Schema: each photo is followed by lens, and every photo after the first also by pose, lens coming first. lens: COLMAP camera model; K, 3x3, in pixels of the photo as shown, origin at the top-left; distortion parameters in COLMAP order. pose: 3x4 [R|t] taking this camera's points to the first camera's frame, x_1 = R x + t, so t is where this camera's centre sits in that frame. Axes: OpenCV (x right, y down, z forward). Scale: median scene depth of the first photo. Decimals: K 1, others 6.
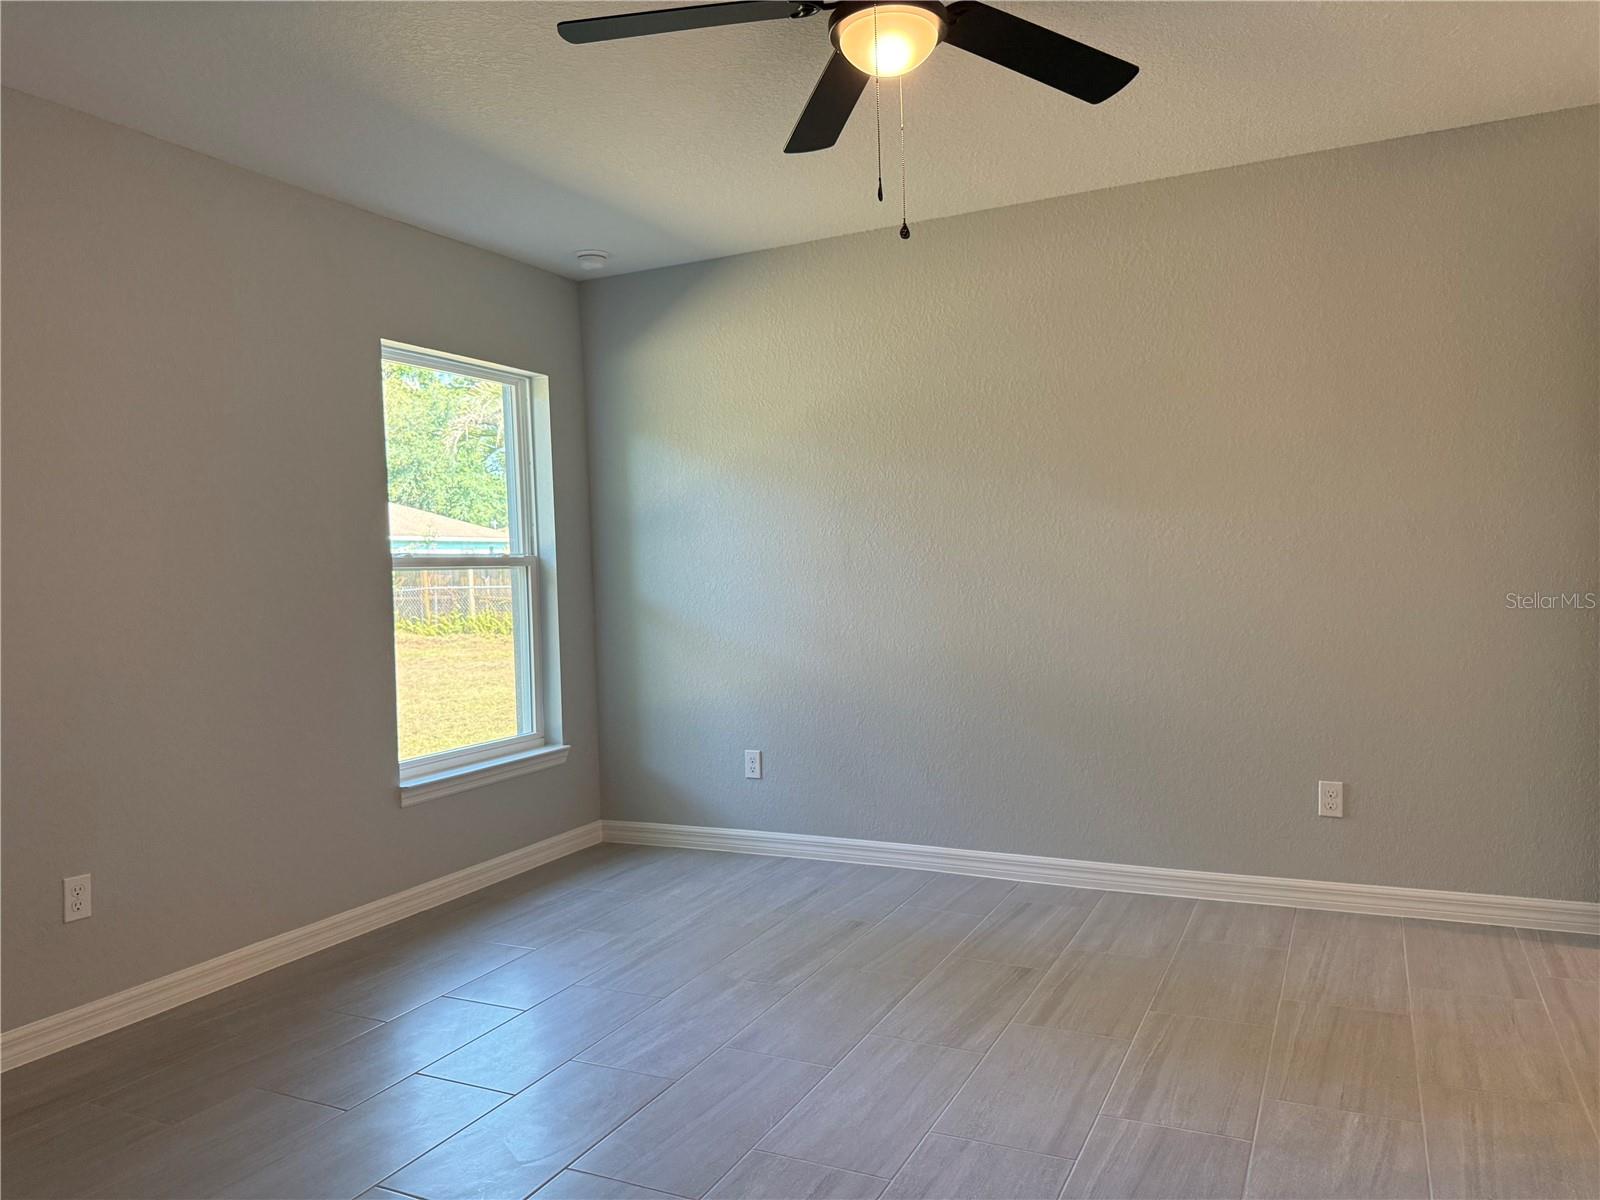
lens RADIAL K [[1129.2, 0, 798.5], [0, 1129.2, 593.3], [0, 0, 1]] dist [0.043640, -0.010882]
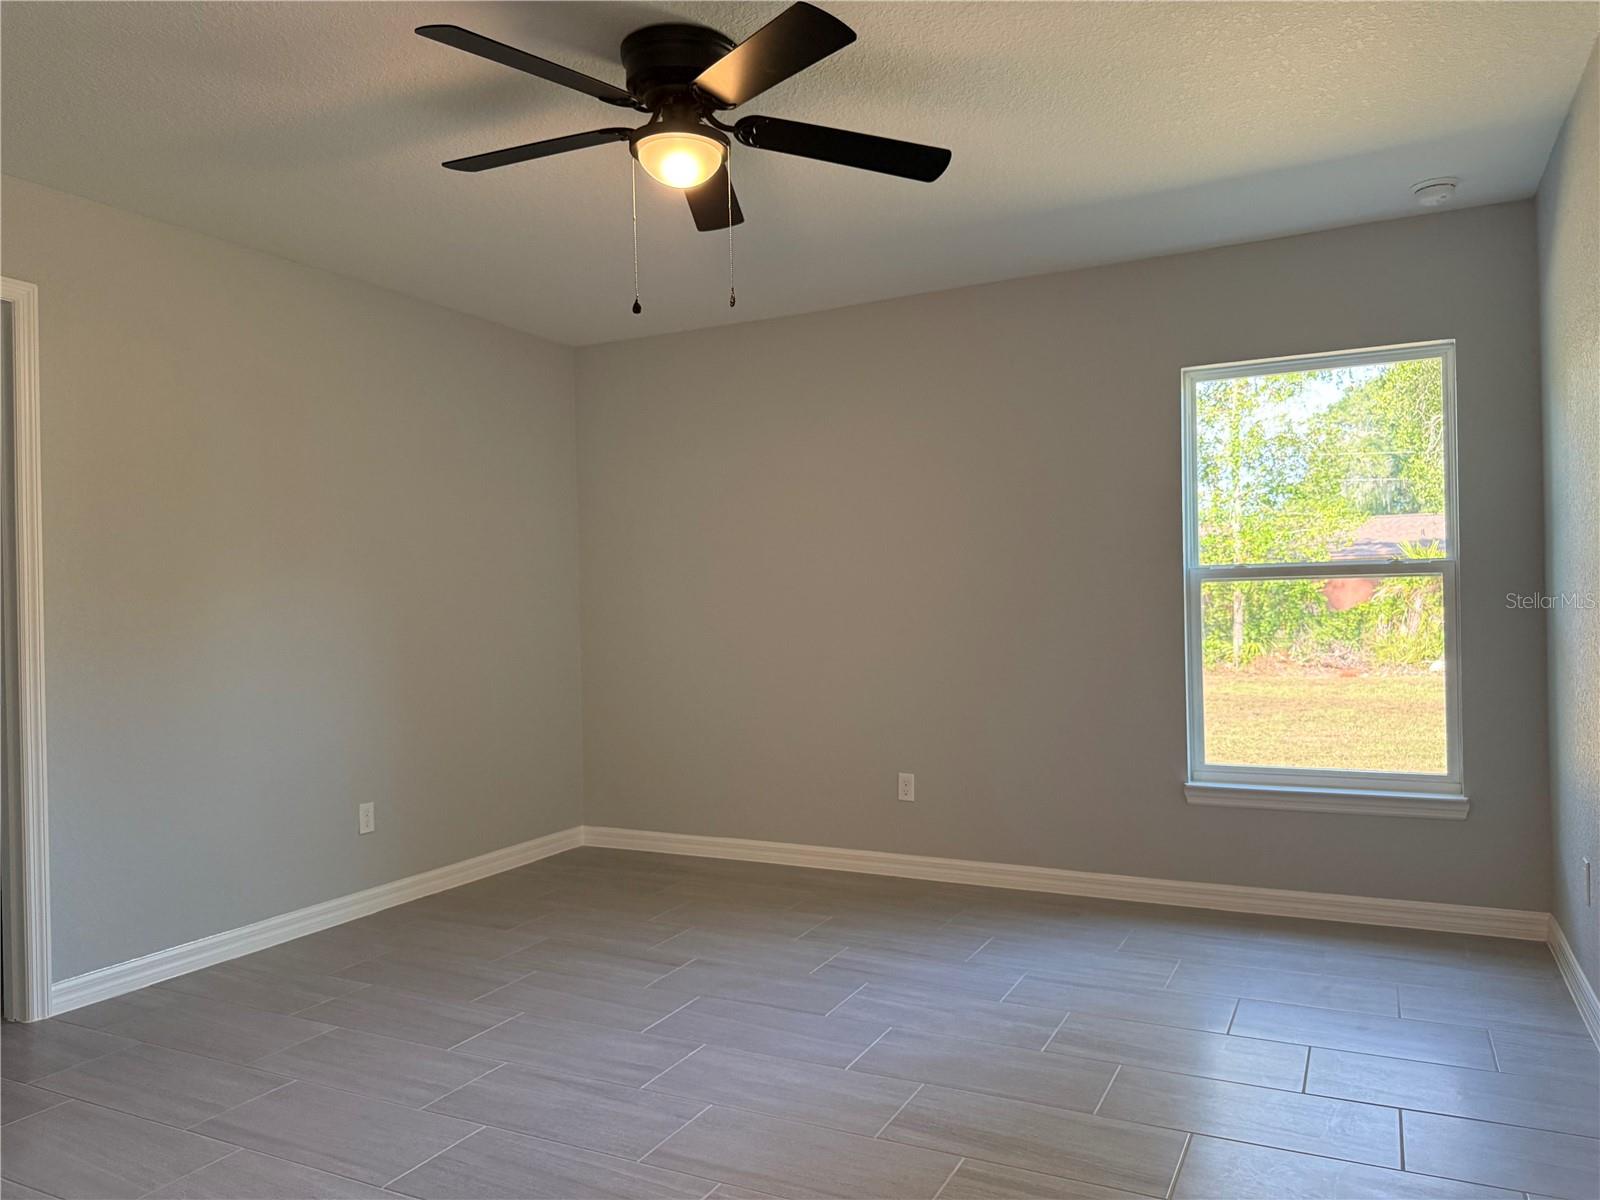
lens RADIAL K [[1129.2, 0, 800.9], [0, 1129.2, 605.2], [0, 0, 1]] dist [0.043640, -0.010882]
pose [[0.000377, 0.035095, -0.999384, 0.792559], [-0.001468, 0.999383, 0.035095, -0.039278], [0.999999, 0.001454, 0.000428, 0.704060]]
